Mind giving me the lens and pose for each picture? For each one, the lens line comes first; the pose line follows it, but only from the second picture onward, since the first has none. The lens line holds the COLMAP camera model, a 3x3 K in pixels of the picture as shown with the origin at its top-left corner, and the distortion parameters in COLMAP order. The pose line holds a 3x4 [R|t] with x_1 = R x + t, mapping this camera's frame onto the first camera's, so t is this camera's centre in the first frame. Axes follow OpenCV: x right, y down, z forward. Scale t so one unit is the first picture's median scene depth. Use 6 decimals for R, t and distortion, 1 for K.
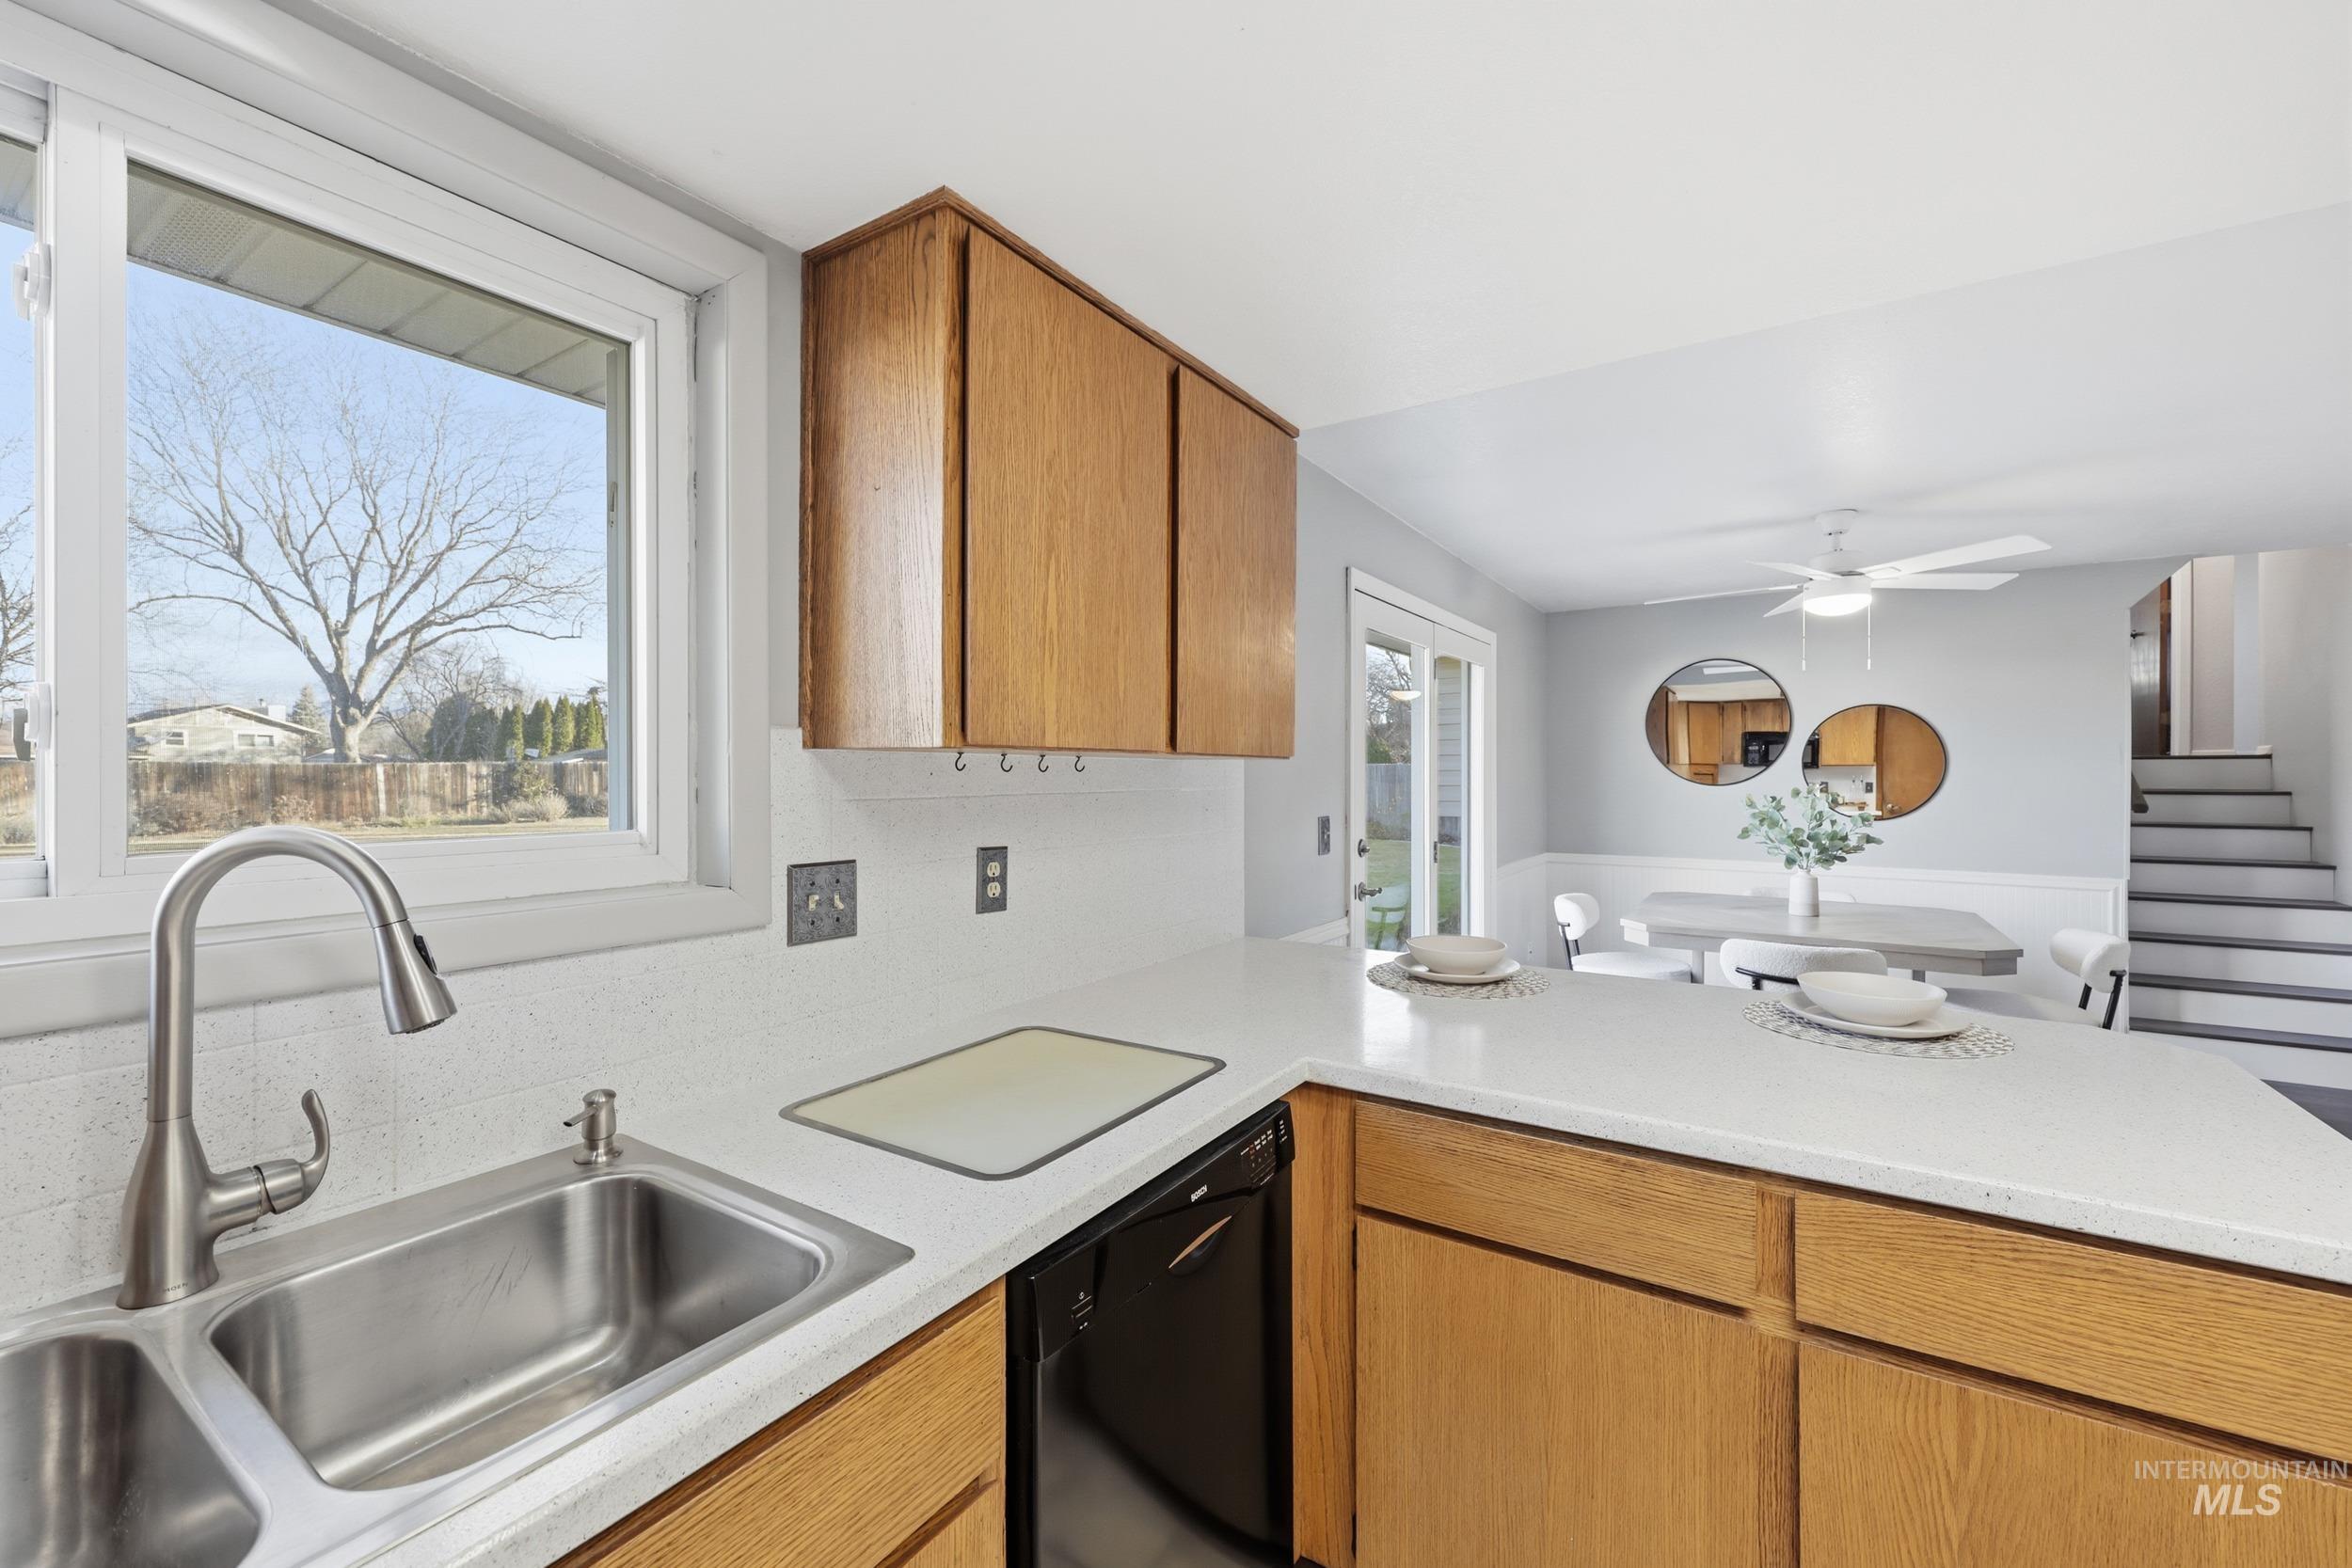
lens RADIAL K [[944.5, 0, 1173.0], [0, 944.5, 779.3], [0, 0, 1]] dist [0.000997, -0.000138]
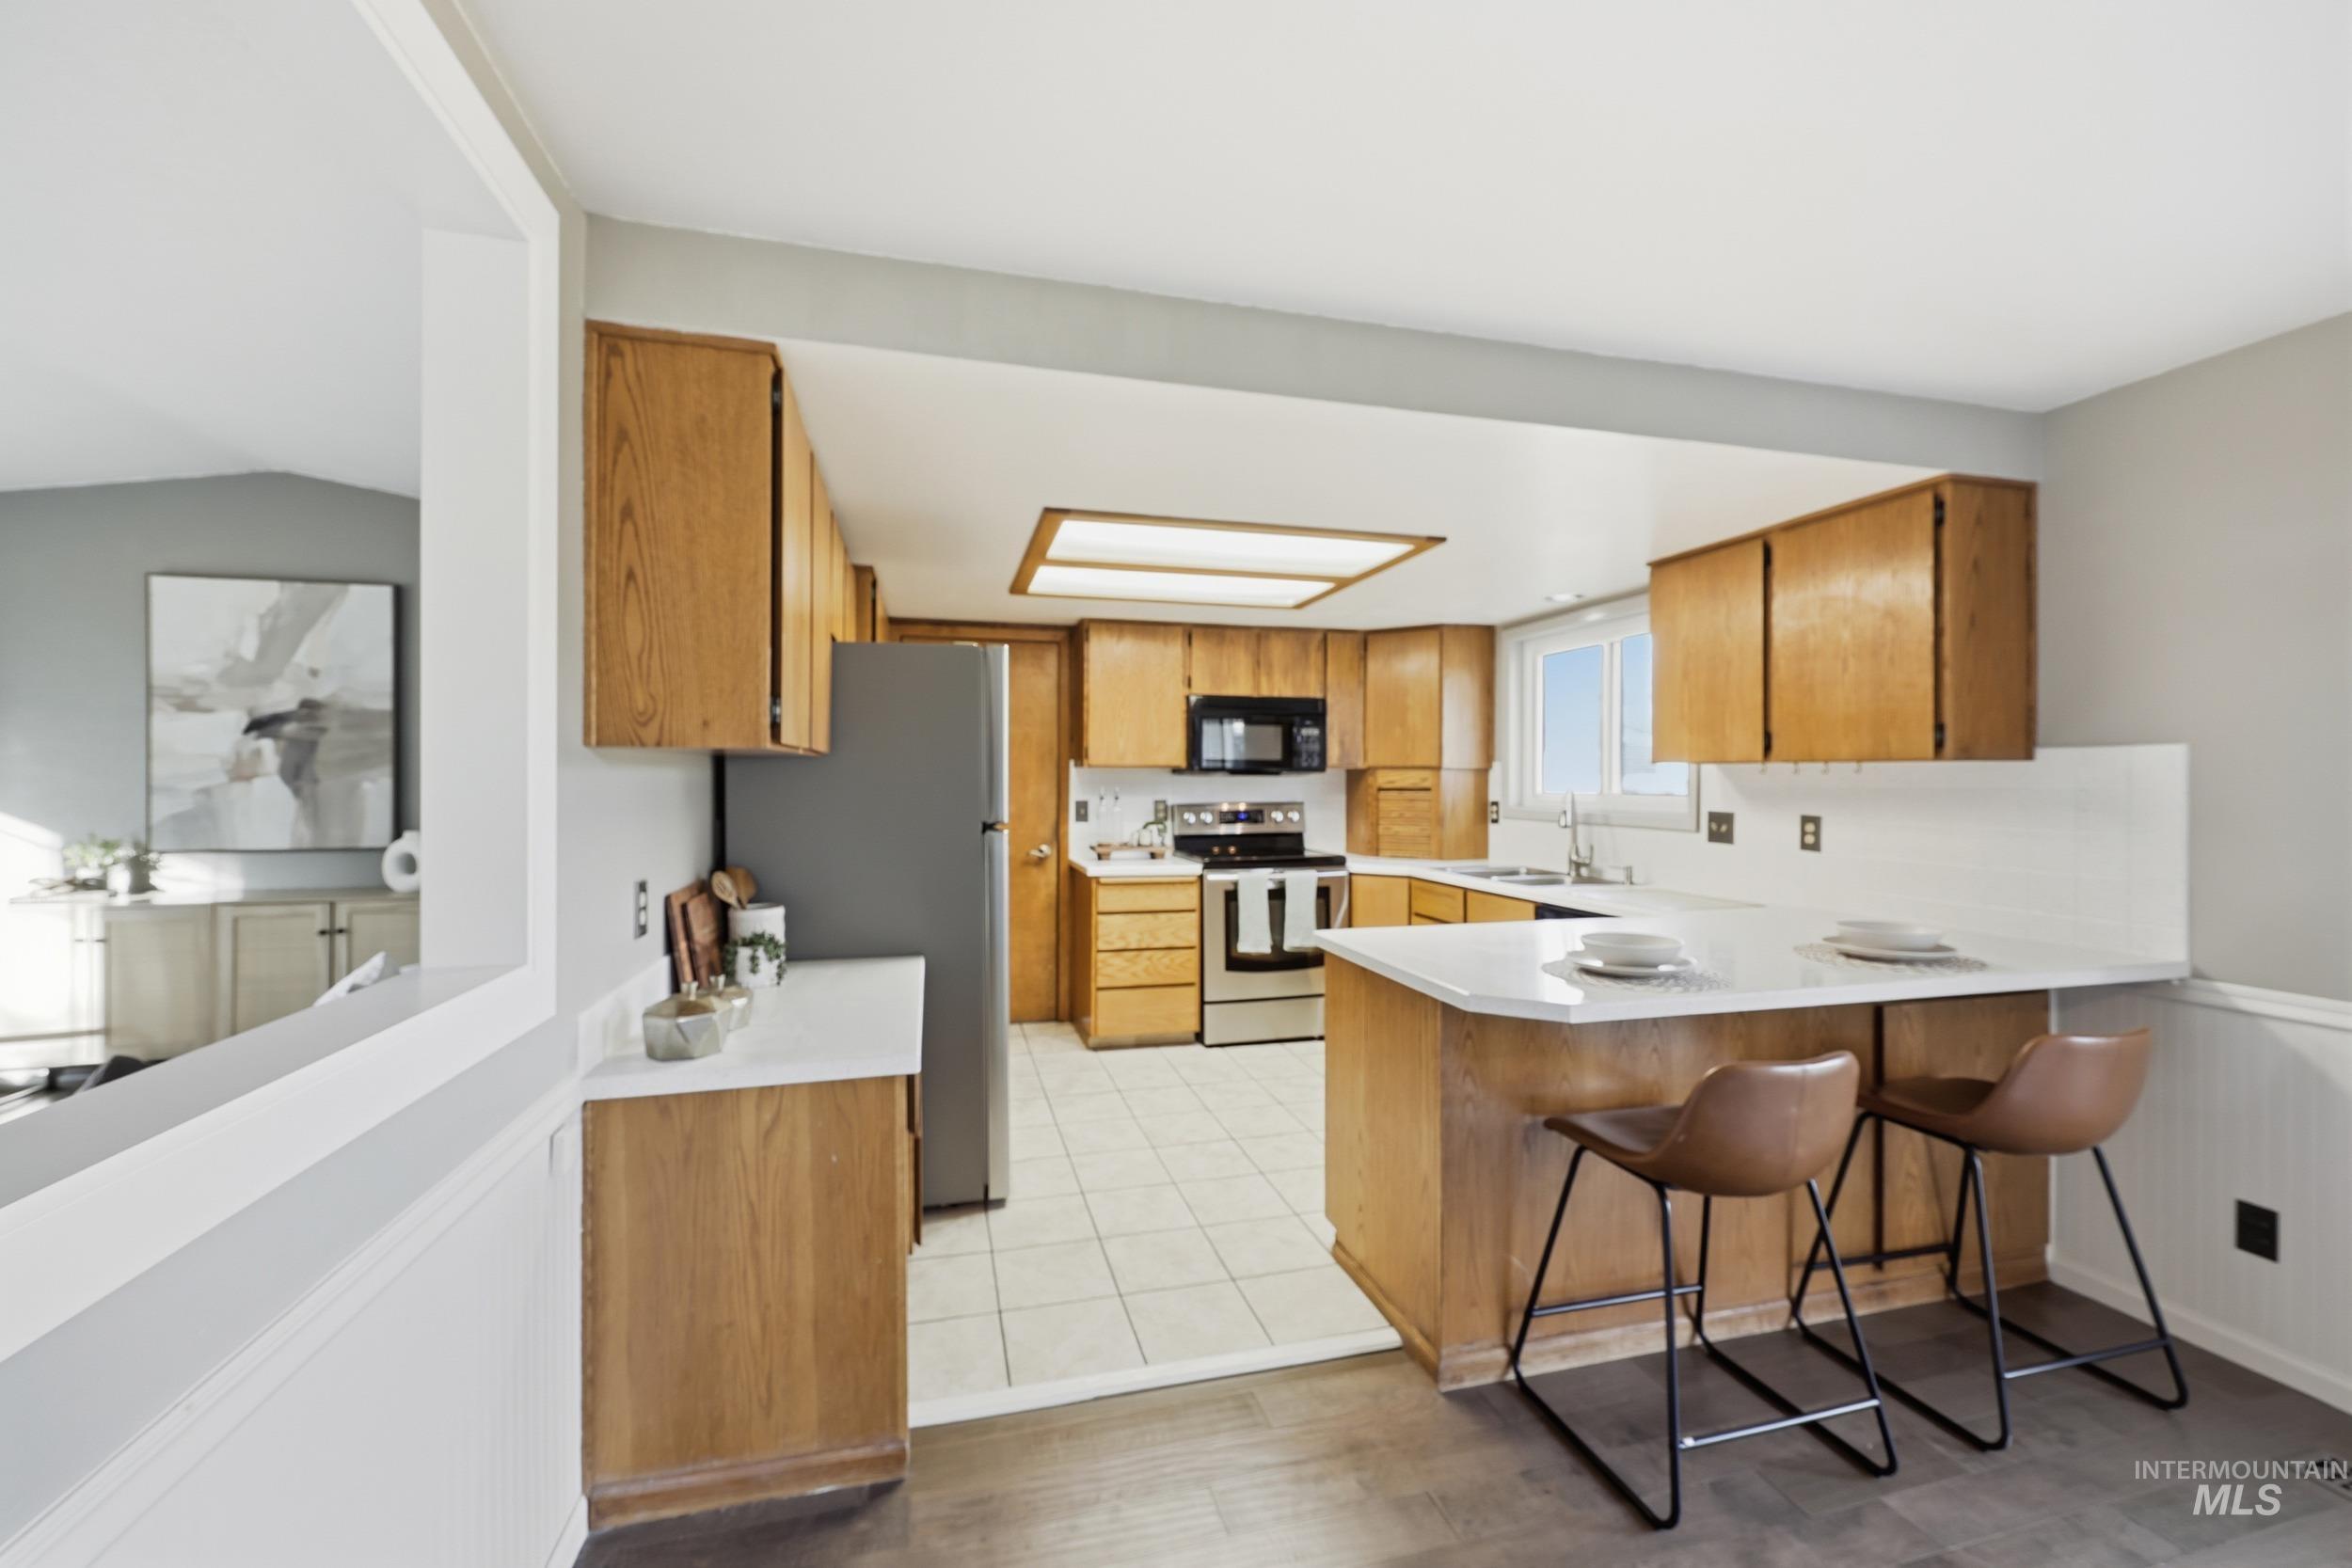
lens RADIAL K [[944.5, 0, 1173.0], [0, 944.5, 779.3], [0, 0, 1]] dist [0.000997, -0.000138]
pose [[-0.675253, 0.002237, -0.737583, 2.325883], [-0.004512, 0.999964, 0.007164, -0.004388], [0.737572, 0.008165, -0.675219, 1.569034]]
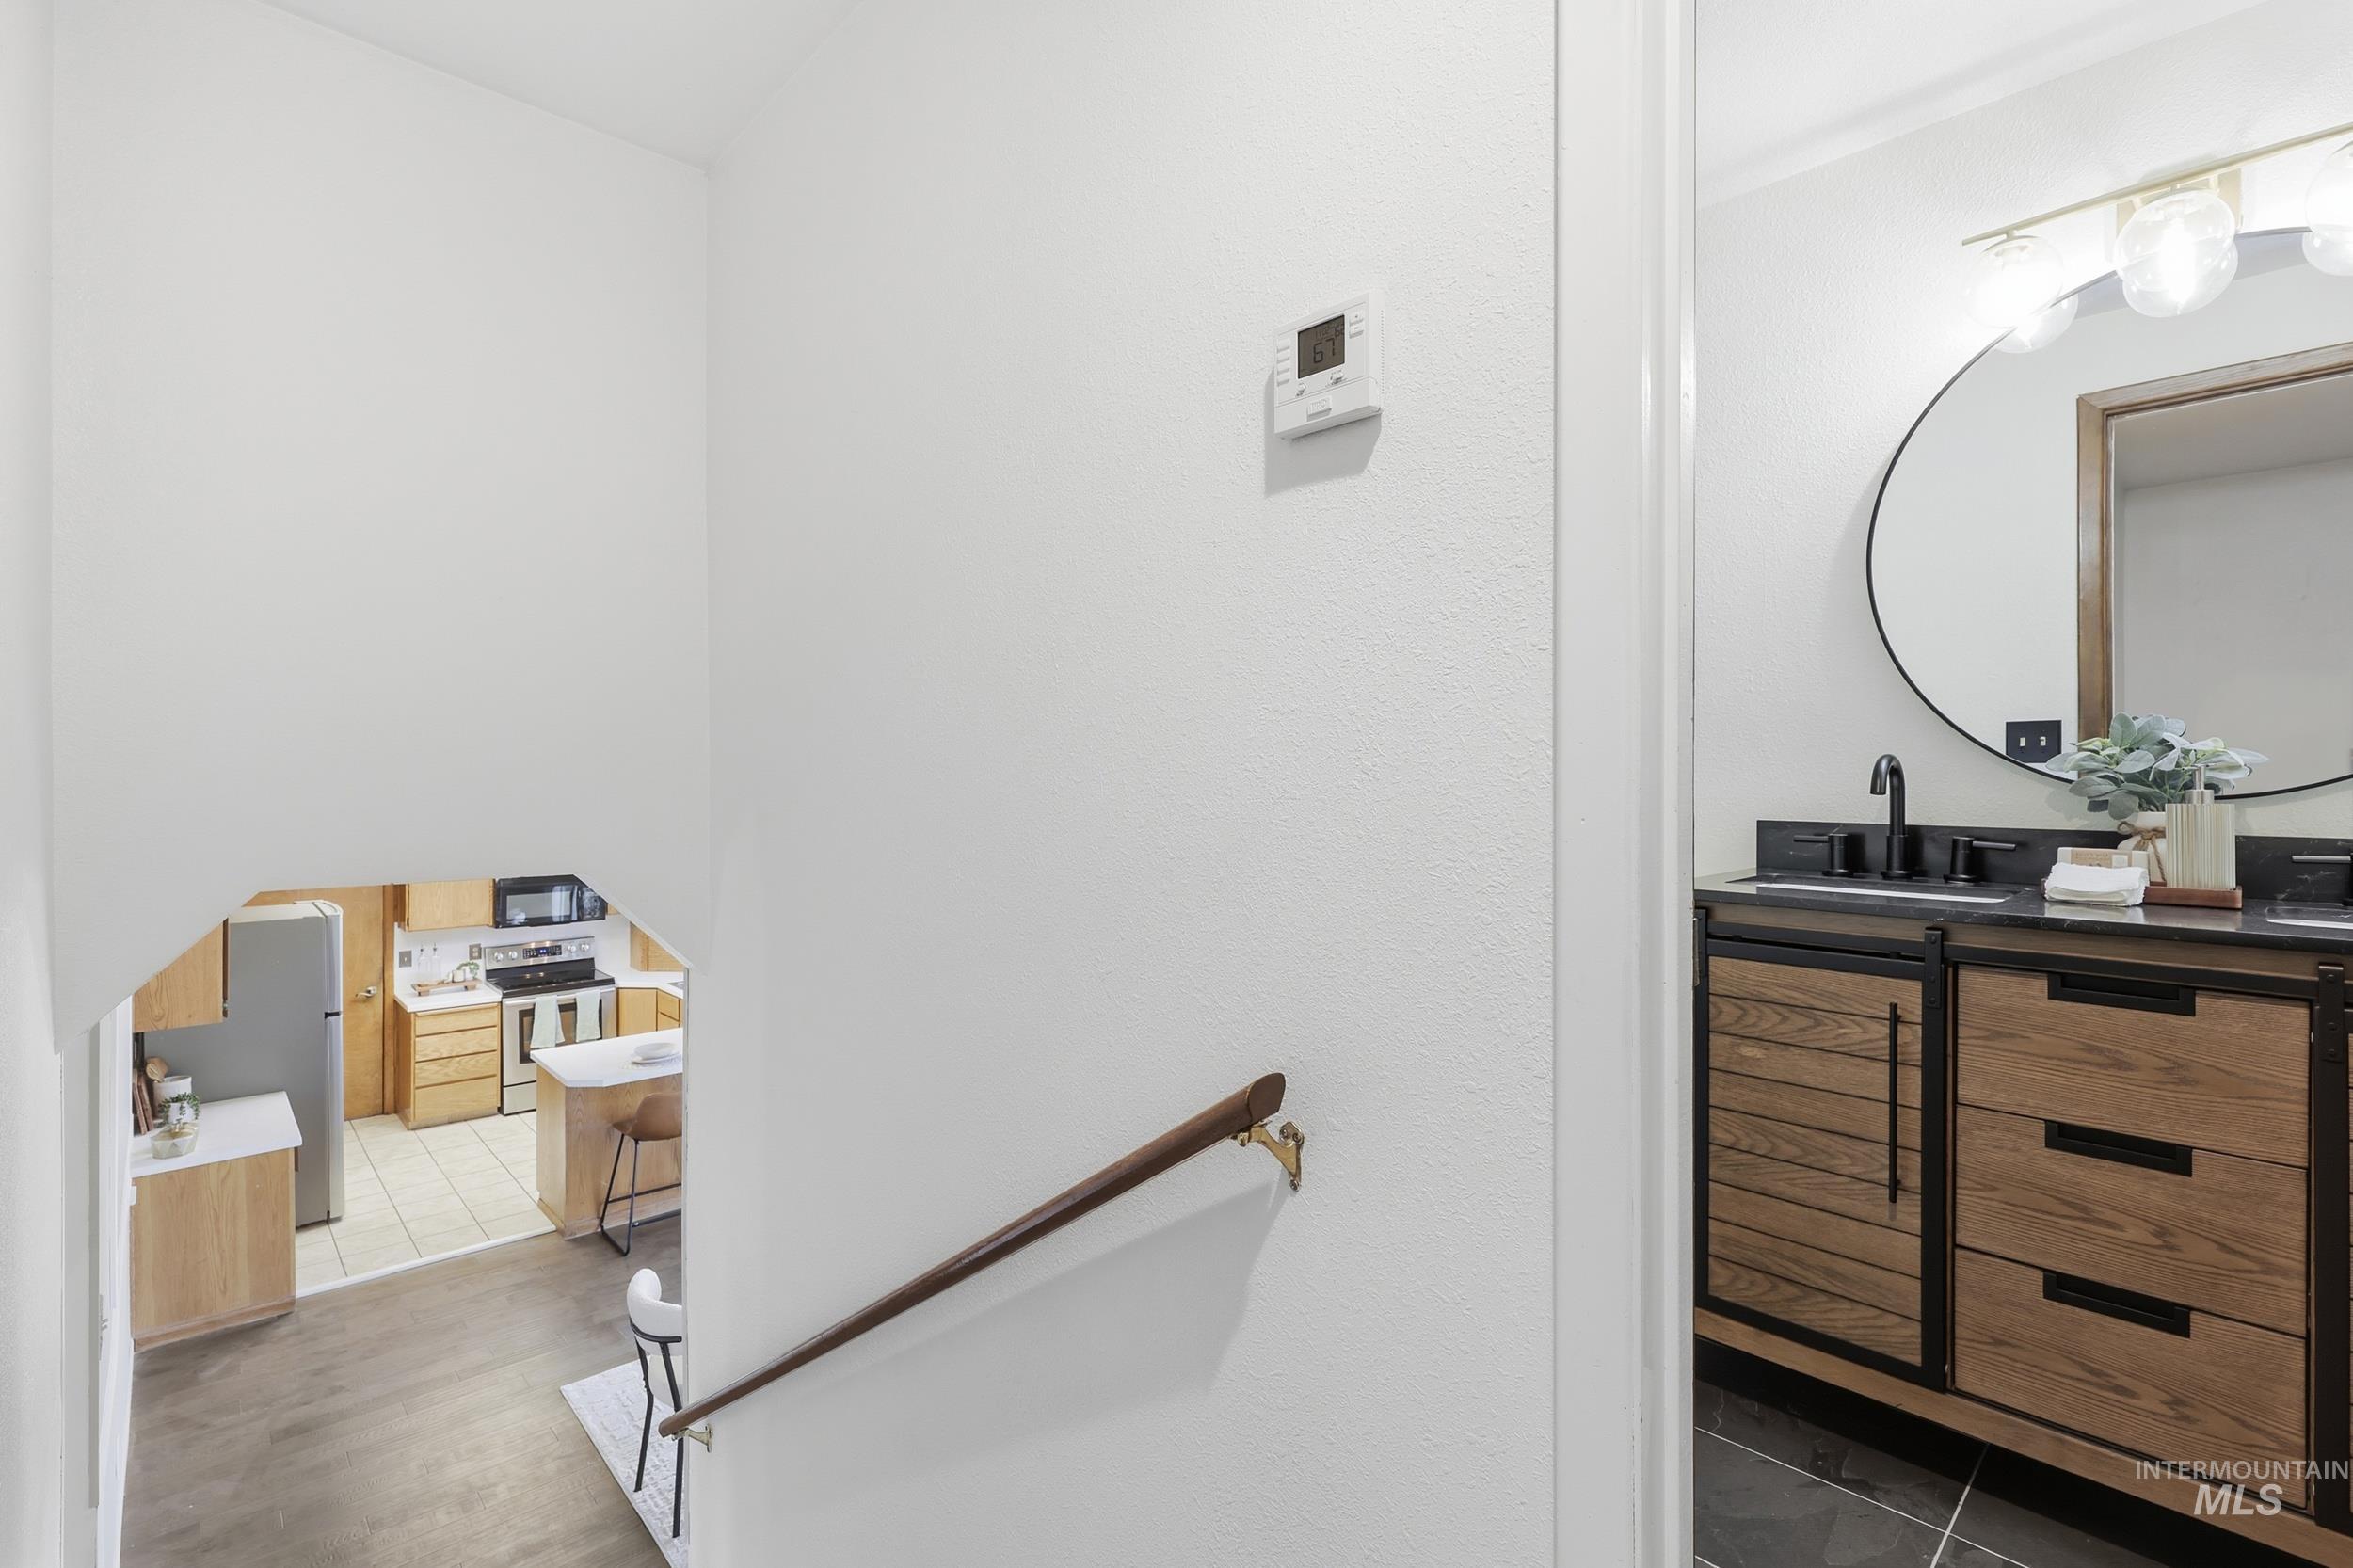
lens RADIAL K [[1059.5, 0, 1182.8], [0, 1059.5, 775.6], [0, 0, 1]] dist [0.000307, -0.000643]
pose [[-0.229443, 0.002733, -0.973318, 4.253578], [-0.005218, 0.999978, 0.004038, -0.807727], [0.973308, 0.006005, -0.229424, 3.967641]]
